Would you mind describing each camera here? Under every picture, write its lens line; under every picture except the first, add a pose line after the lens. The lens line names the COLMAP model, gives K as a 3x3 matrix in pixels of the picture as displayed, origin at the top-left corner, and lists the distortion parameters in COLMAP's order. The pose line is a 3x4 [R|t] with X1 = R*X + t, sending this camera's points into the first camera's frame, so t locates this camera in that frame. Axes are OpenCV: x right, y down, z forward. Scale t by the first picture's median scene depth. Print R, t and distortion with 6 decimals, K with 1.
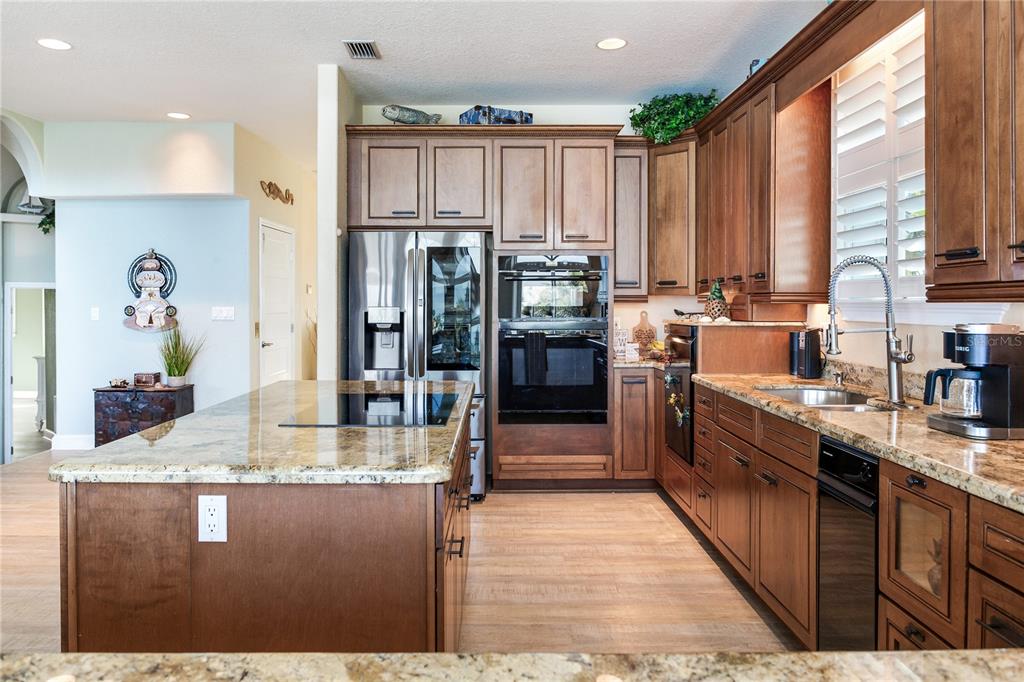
lens RADIAL K [[714.6, 0, 510.2], [0, 714.6, 308.1], [0, 0, 1]] dist [-0.000445, 0.001714]
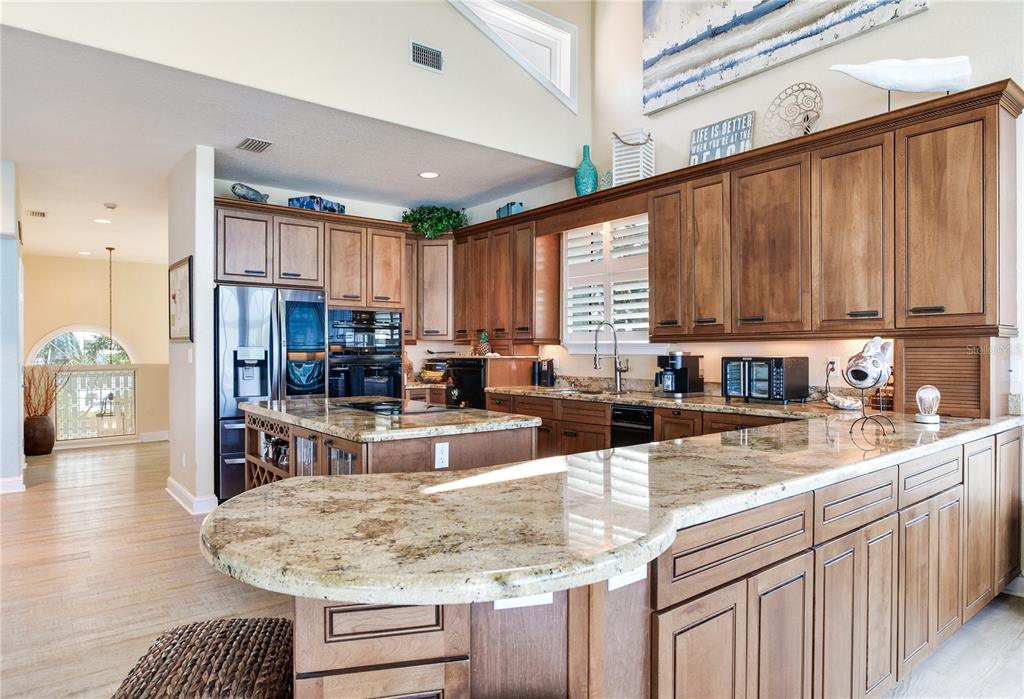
lens RADIAL K [[638.7, 0, 512.0], [0, 638.7, 349.5], [0, 0, 1]] dist [-0.002887, 0.000679]
pose [[0.786623, 0.001002, 0.617433, -0.650613], [0.003705, 0.999973, -0.006342, 0.015098], [-0.617422, 0.007276, 0.786598, -0.212266]]
